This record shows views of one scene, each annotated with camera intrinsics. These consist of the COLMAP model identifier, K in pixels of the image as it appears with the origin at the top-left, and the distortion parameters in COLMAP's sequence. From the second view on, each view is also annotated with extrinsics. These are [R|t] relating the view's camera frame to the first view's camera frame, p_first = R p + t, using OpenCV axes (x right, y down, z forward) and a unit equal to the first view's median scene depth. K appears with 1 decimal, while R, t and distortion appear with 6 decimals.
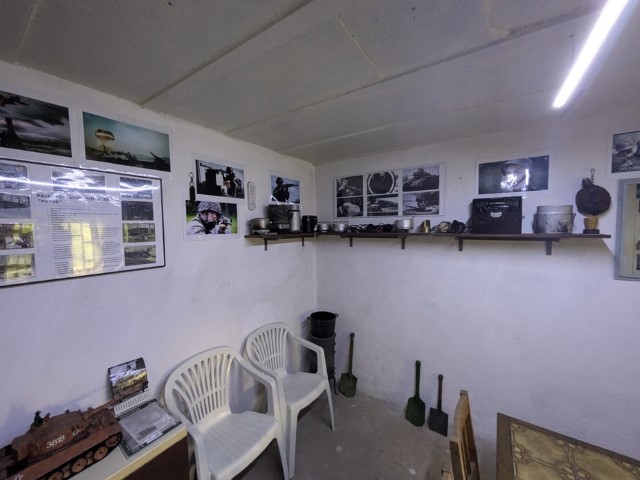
lens RADIAL K [[252.2, 0, 319.5], [0, 252.2, 238.3], [0, 0, 1]] dist [0.004347, -0.000259]
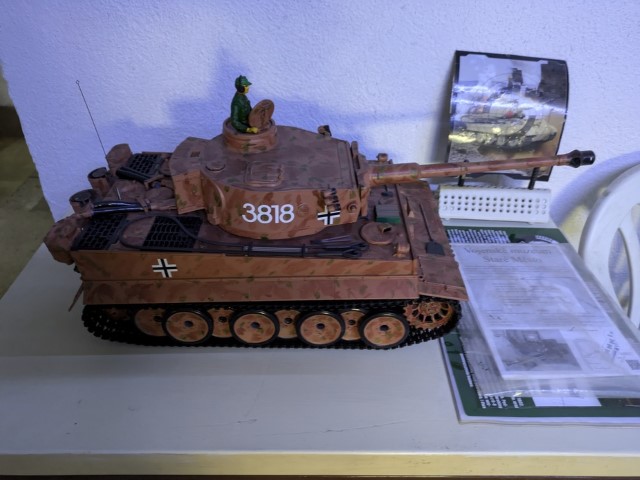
lens RADIAL K [[476.3, 0, 319.4], [0, 476.3, 239.5], [0, 0, 1]] dist [0.047390, -0.032935]
pose [[0.591245, 0.507422, -0.626860, -0.616454], [-0.082583, 0.811273, 0.578806, 0.478919], [0.802253, -0.290448, 0.521565, 0.690328]]
